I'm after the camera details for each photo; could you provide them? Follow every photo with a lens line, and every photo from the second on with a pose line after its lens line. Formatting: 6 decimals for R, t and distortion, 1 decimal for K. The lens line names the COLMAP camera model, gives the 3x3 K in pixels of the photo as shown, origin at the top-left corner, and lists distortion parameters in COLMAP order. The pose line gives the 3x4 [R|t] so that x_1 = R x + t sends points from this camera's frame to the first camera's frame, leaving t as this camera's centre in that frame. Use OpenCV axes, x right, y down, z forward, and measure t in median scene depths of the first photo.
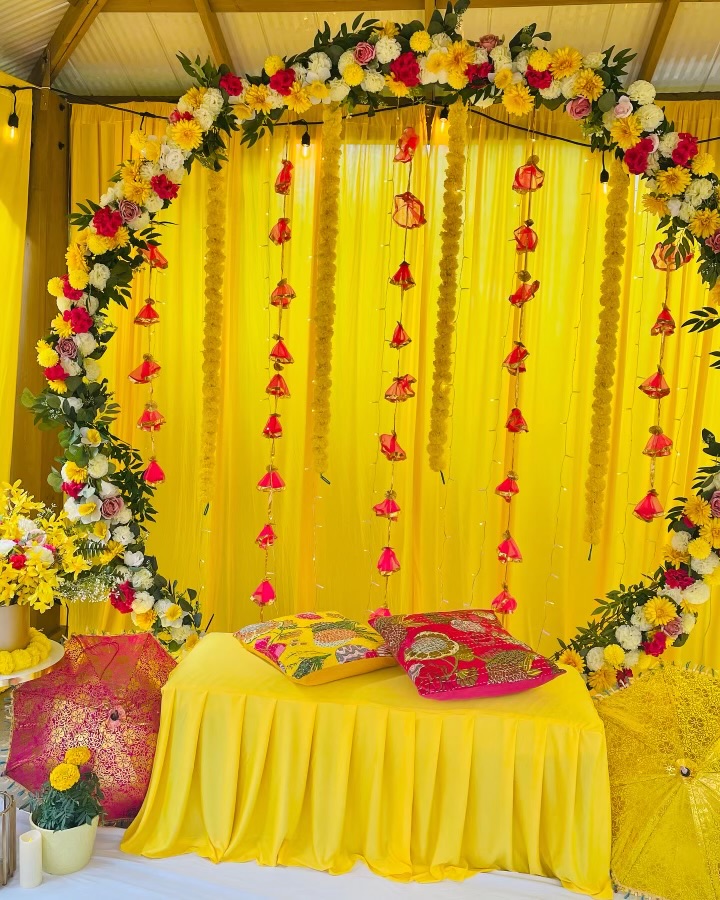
lens RADIAL K [[802.0, 0, 328.4], [0, 802.0, 420.8], [0, 0, 1]] dist [-0.052571, -0.002329]
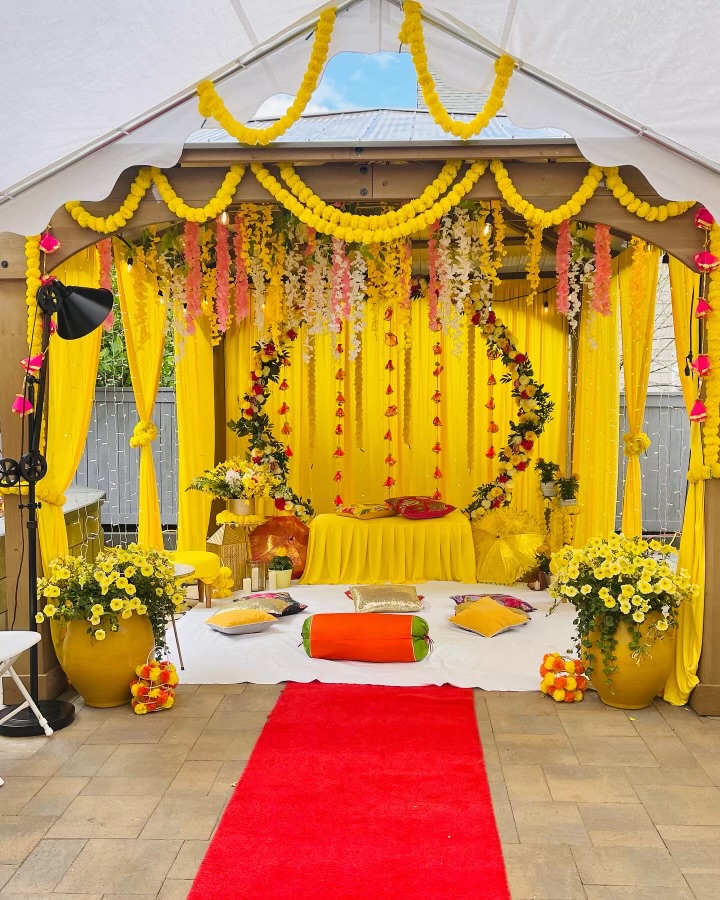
lens RADIAL K [[802.0, 0, 361.4], [0, 802.0, 449.8], [0, 0, 1]] dist [-0.052571, -0.002329]
pose [[0.995989, -0.052599, 0.072376, -0.186713], [0.053291, 0.998550, -0.007664, 0.093275], [-0.071868, 0.011490, 0.997348, -1.461997]]
